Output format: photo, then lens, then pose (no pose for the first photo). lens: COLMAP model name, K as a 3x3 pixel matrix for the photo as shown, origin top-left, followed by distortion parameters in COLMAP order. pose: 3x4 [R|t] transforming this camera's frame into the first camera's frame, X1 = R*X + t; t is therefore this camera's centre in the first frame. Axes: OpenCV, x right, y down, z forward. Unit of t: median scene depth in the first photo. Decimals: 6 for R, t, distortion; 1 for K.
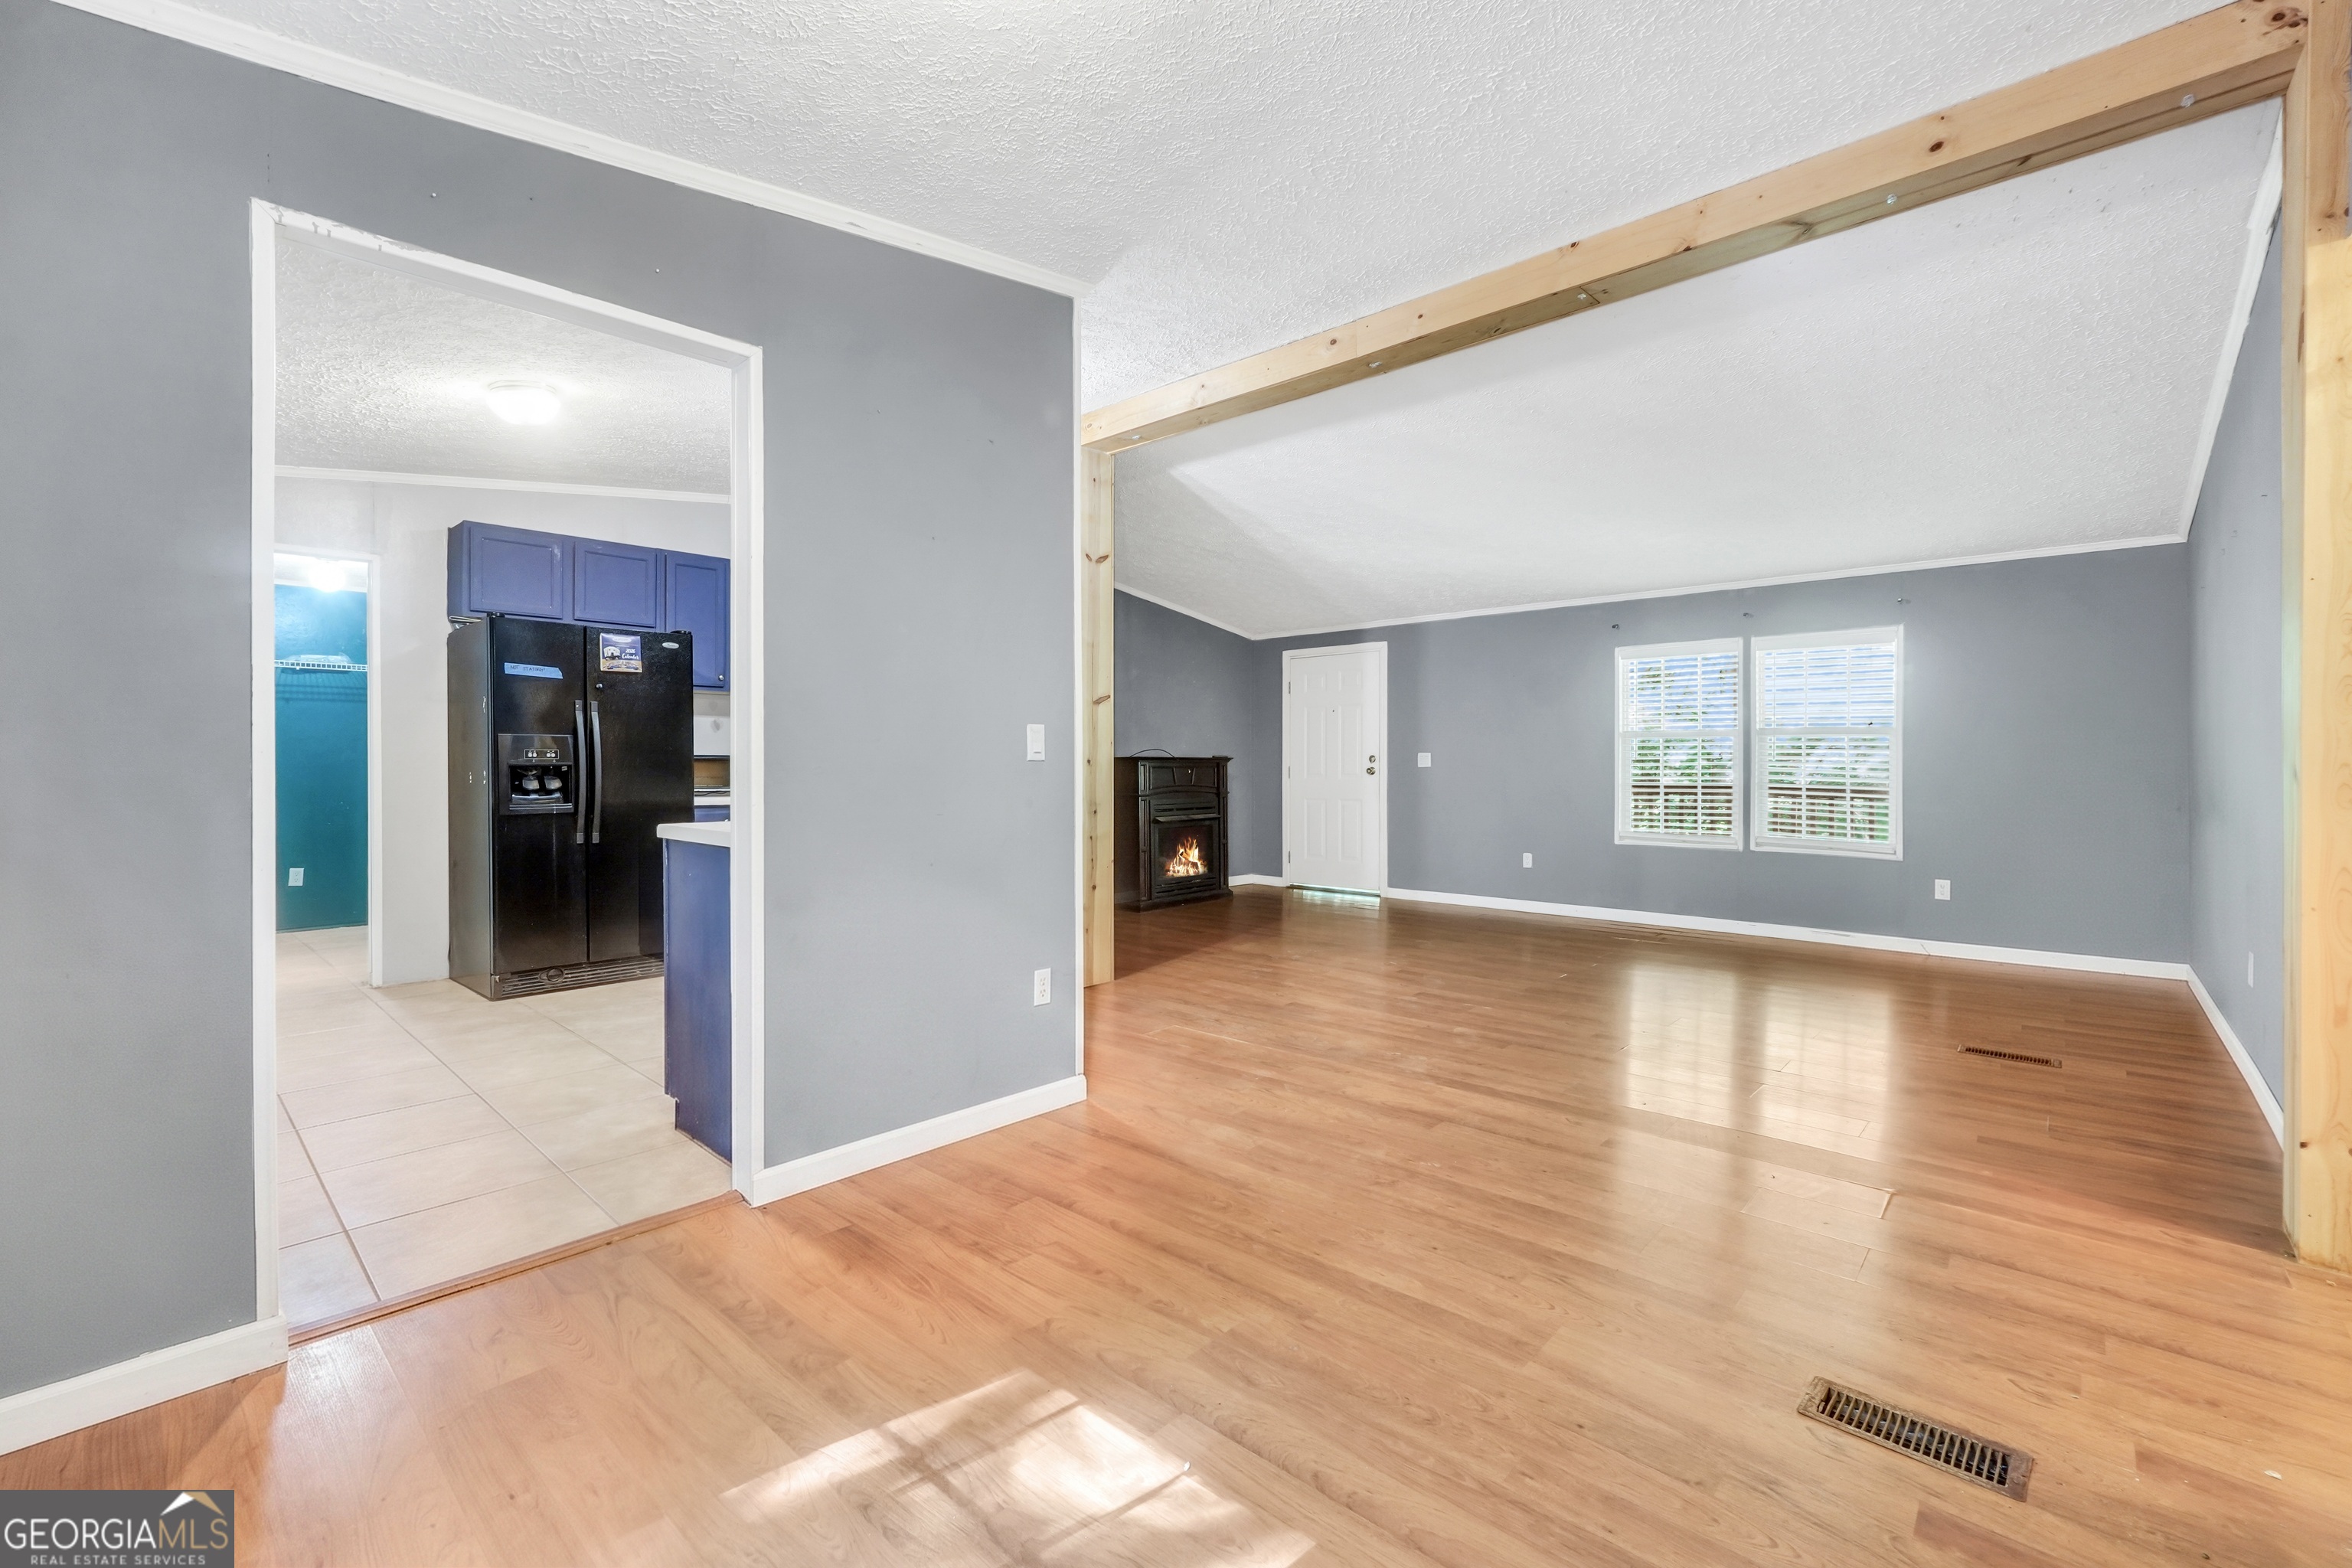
lens RADIAL K [[983.1, 0, 1154.7], [0, 983.1, 776.3], [0, 0, 1]] dist [-0.003157, -0.000012]
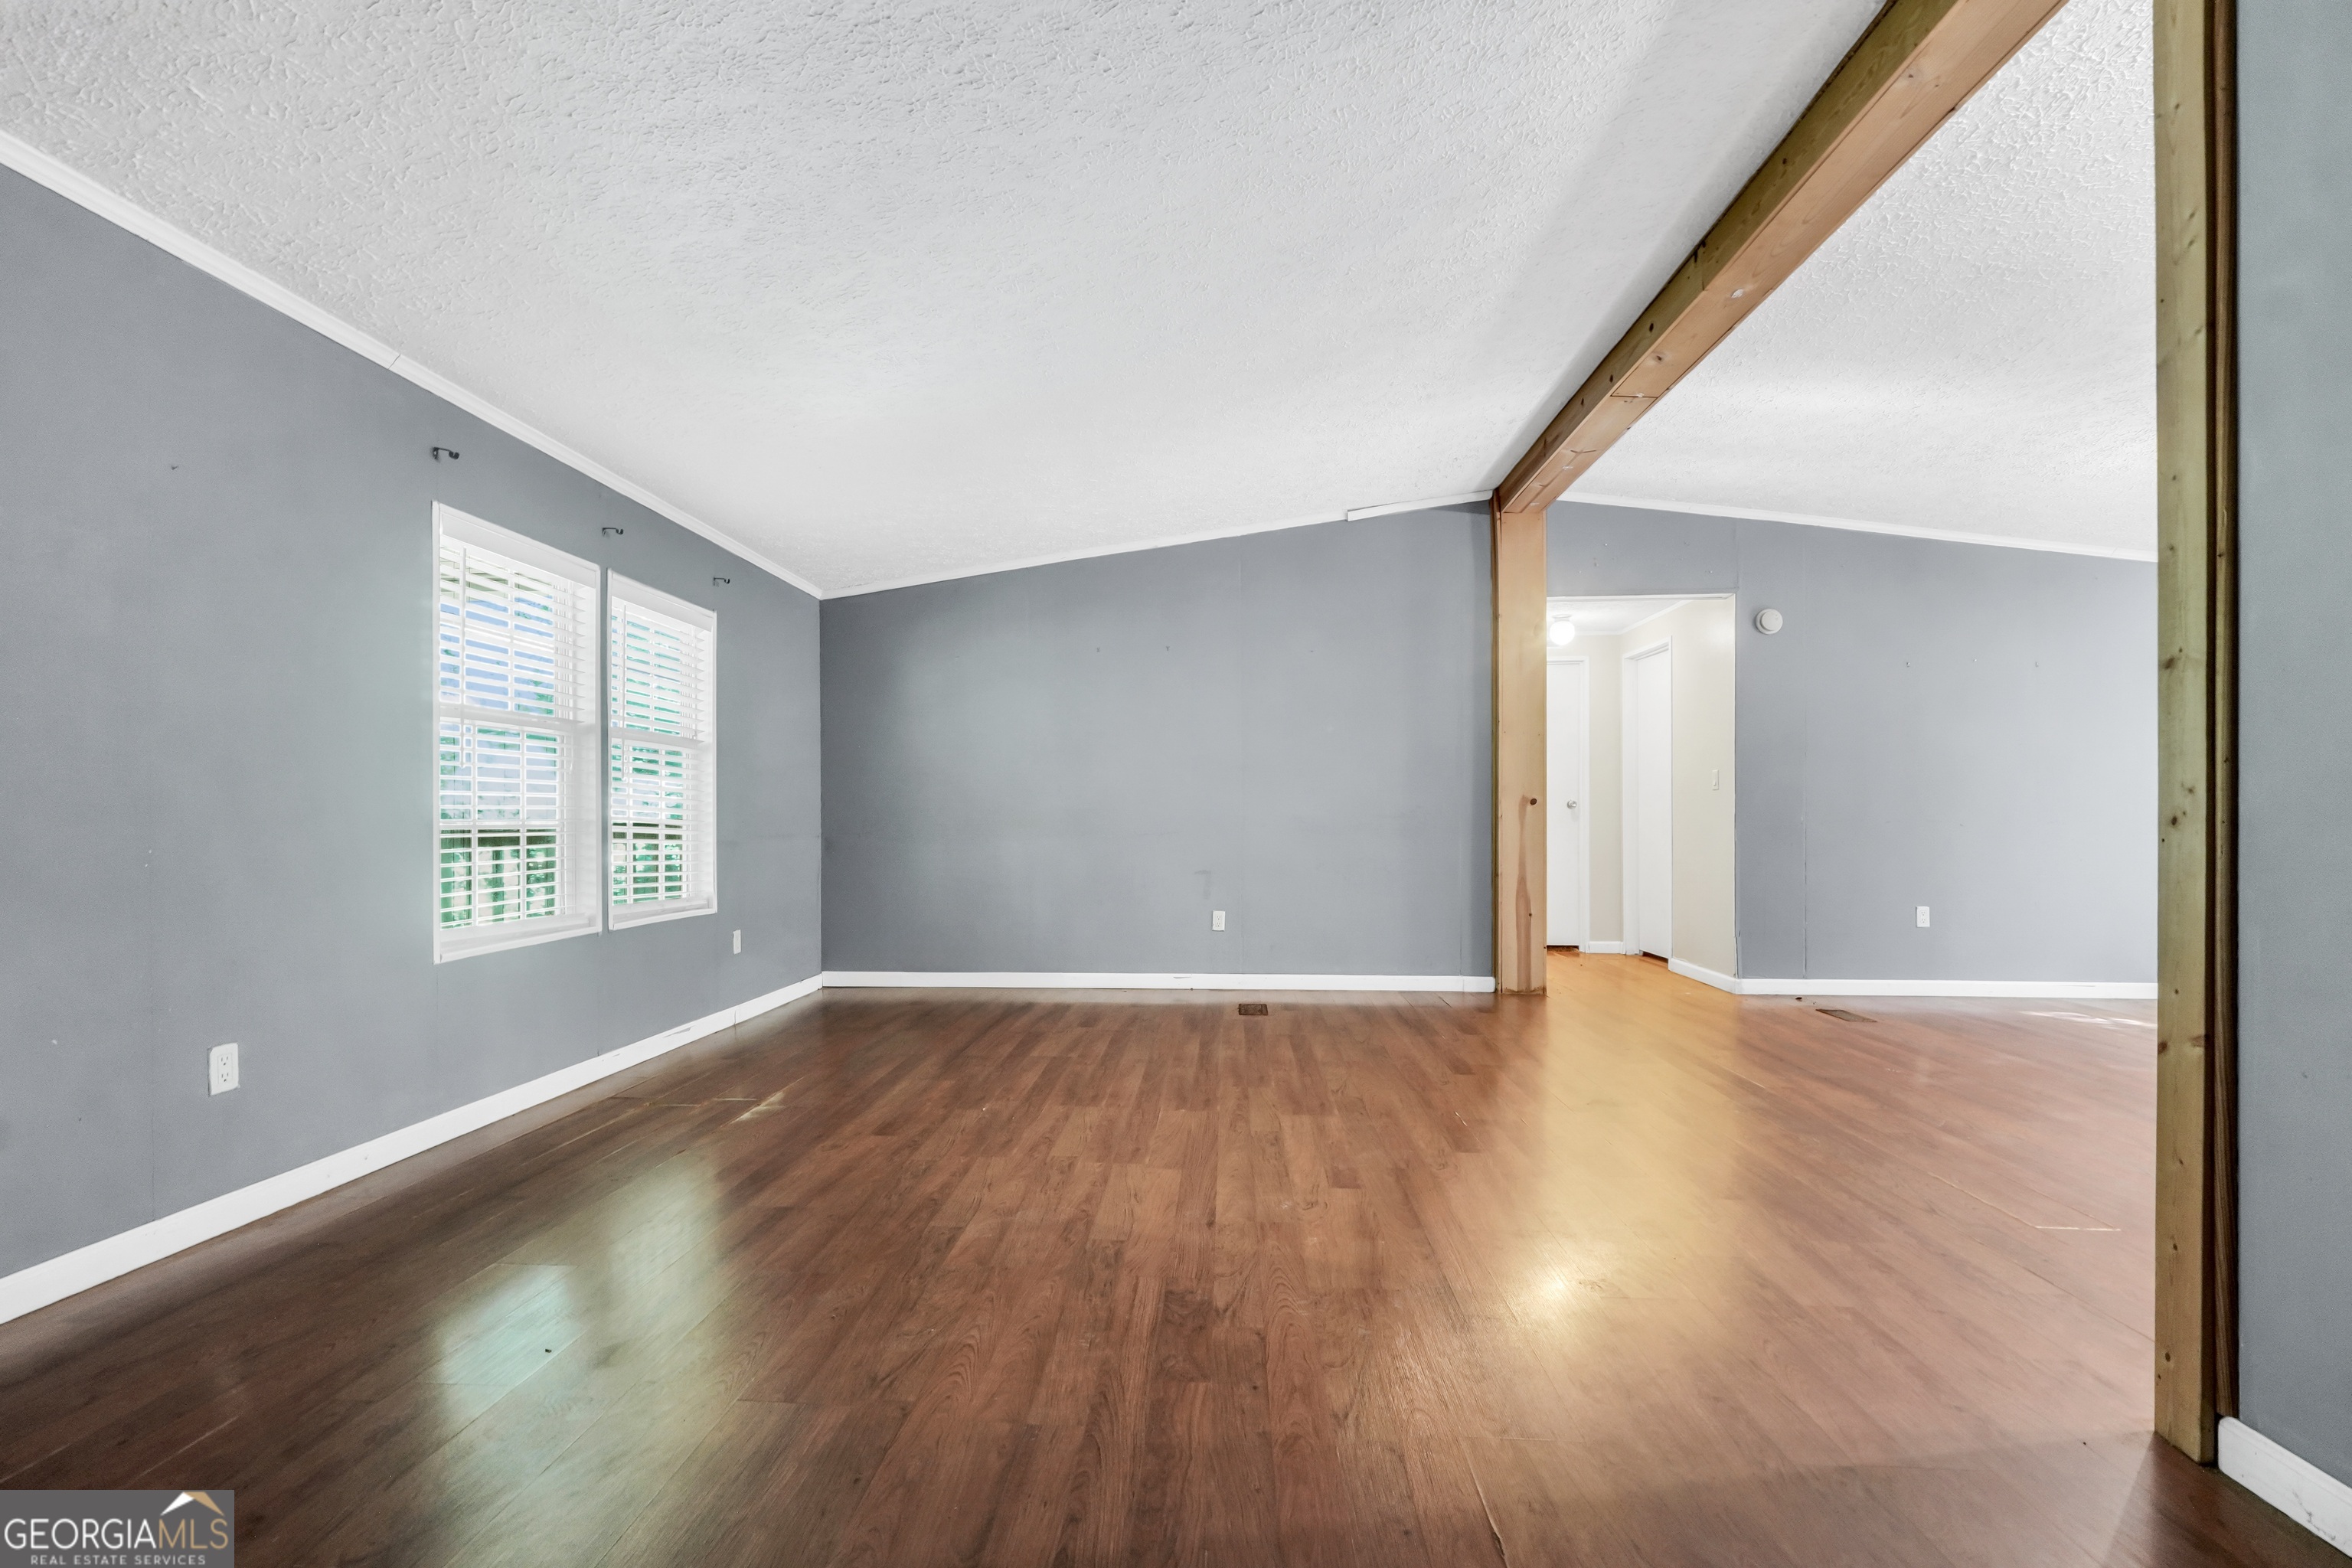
lens RADIAL K [[1008.1, 0, 1167.0], [0, 1008.1, 816.1], [0, 0, 1]] dist [-0.008667, 0.000592]
pose [[-0.636286, 0.001420, 0.771452, -0.071340], [0.005704, 0.999980, 0.002864, 0.007414], [-0.771433, 0.006222, -0.636281, 1.210964]]
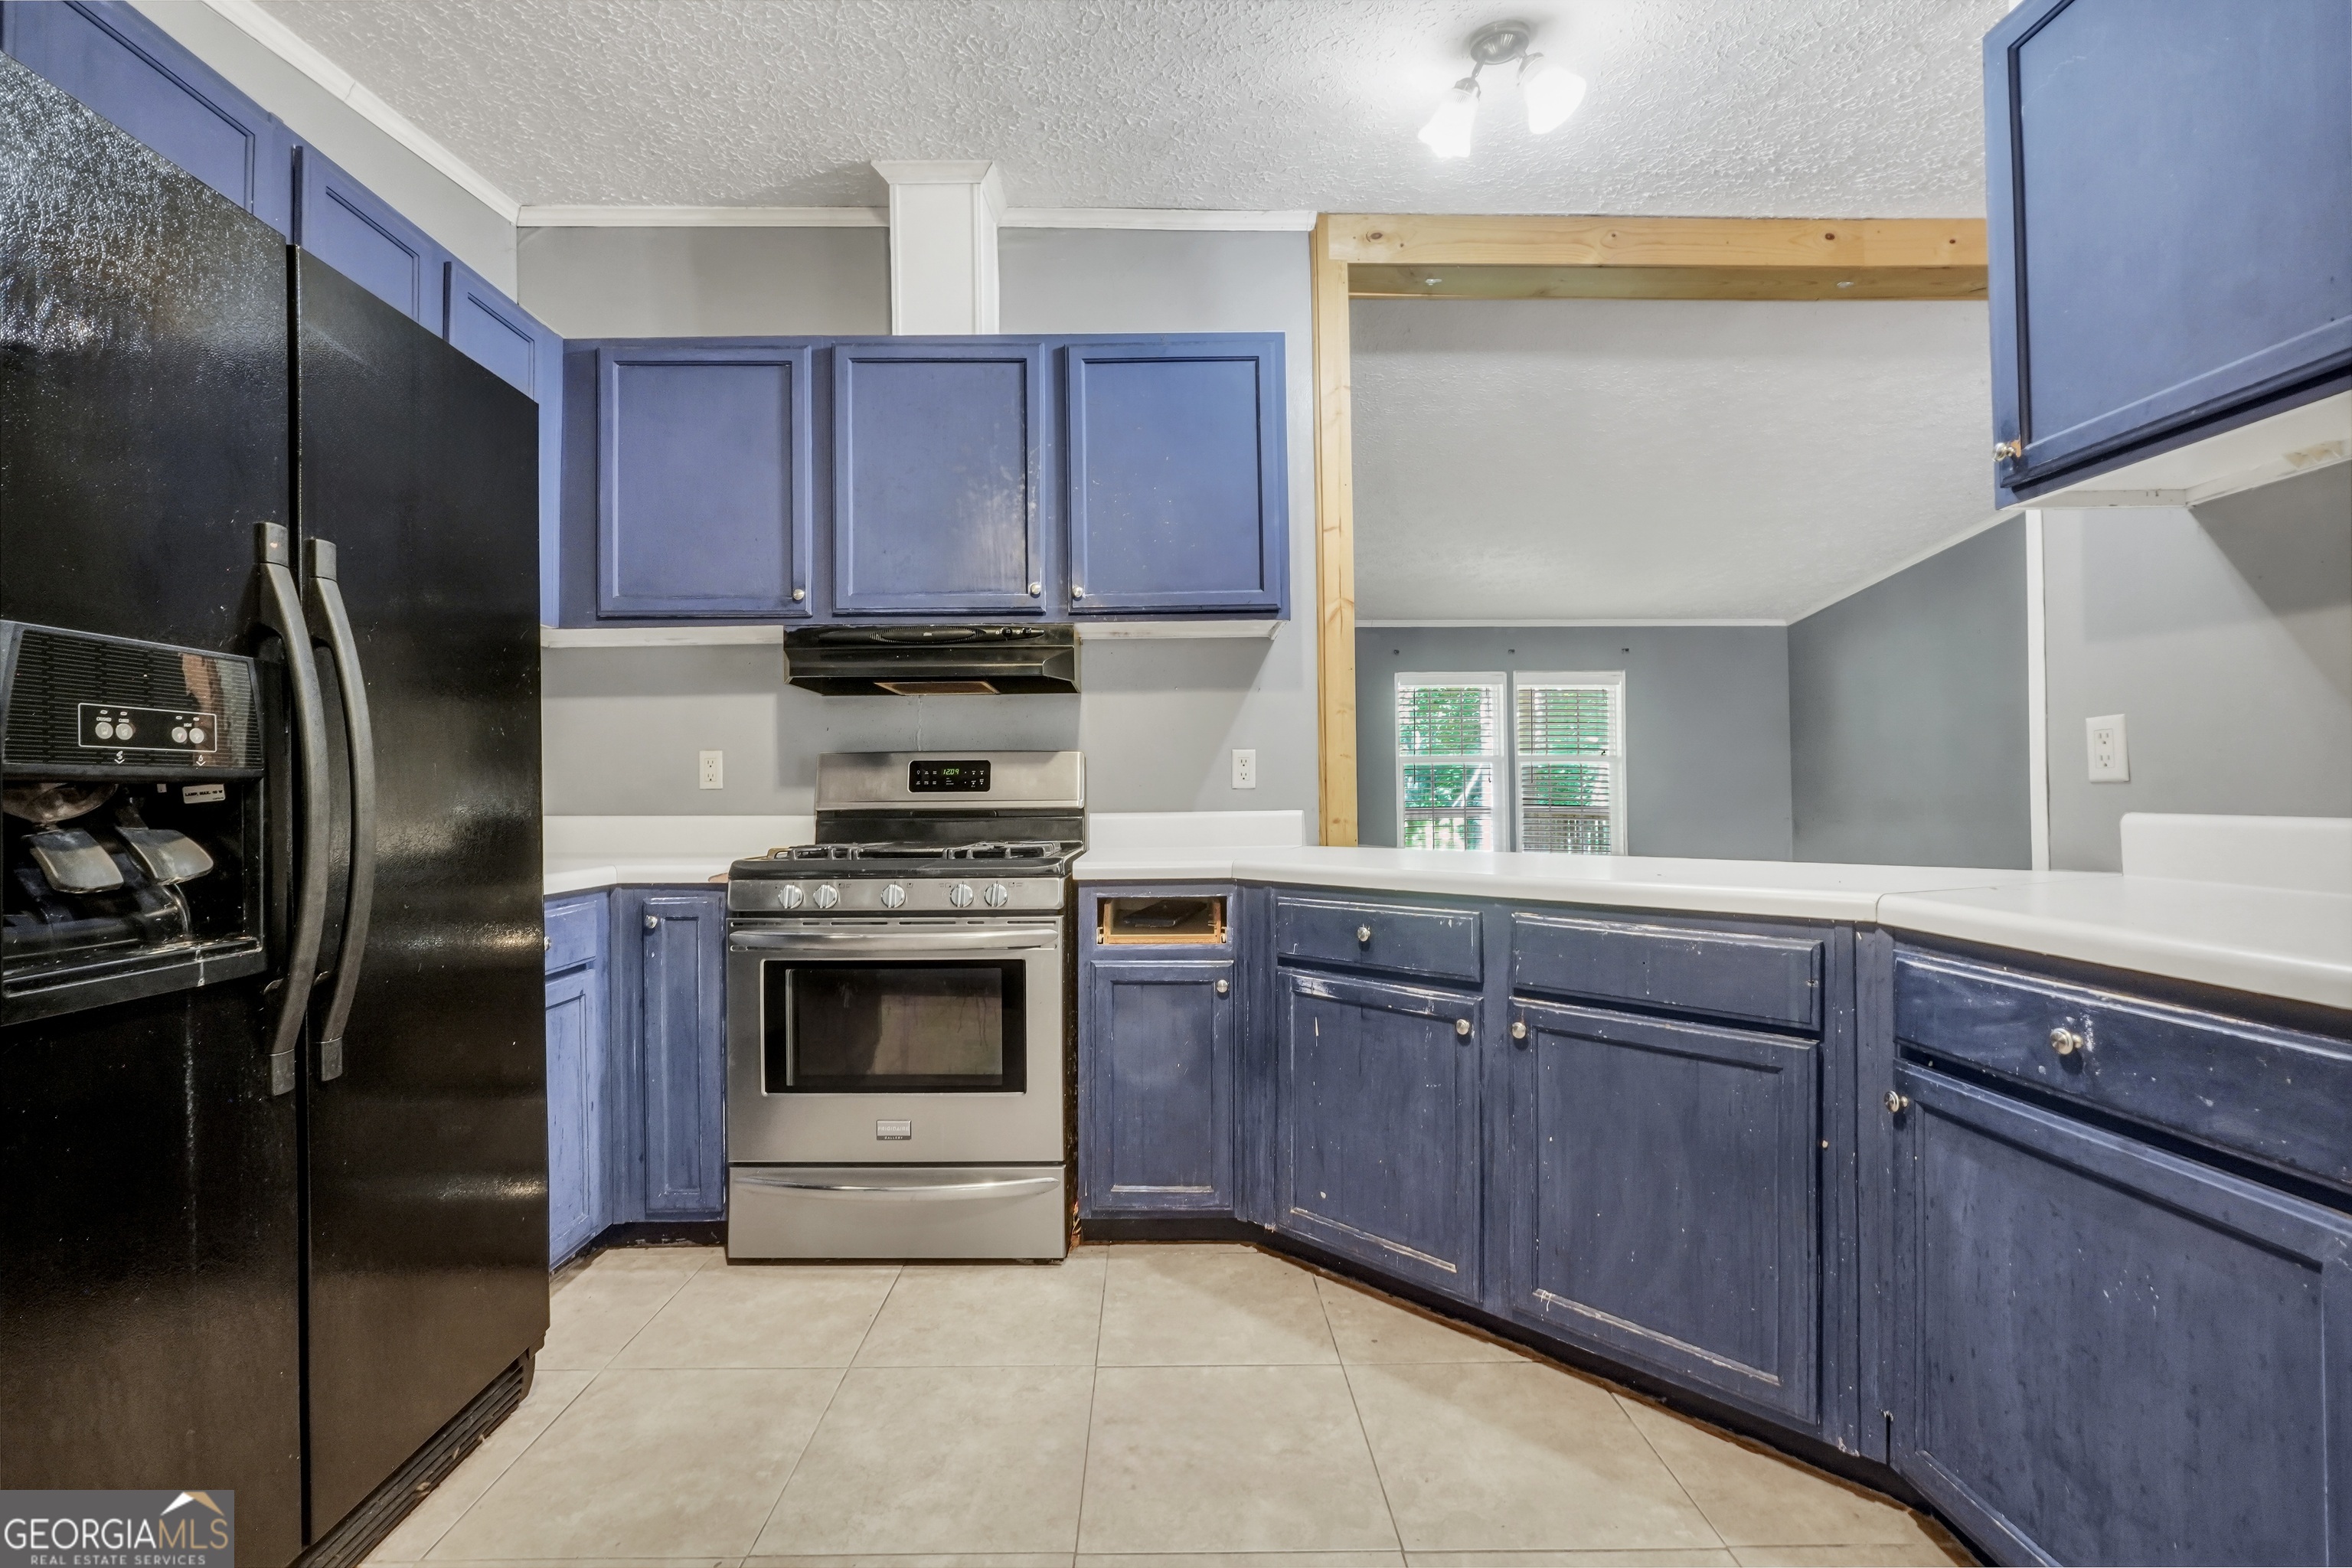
lens RADIAL K [[985.0, 0, 1156.8], [0, 985.0, 784.0], [0, 0, 1]] dist [-0.014001, 0.000513]
pose [[0.722967, 0.001980, 0.690880, -0.464611], [0.013745, 0.999757, -0.017248, -0.002492], [-0.690746, 0.021966, 0.722764, 0.517850]]
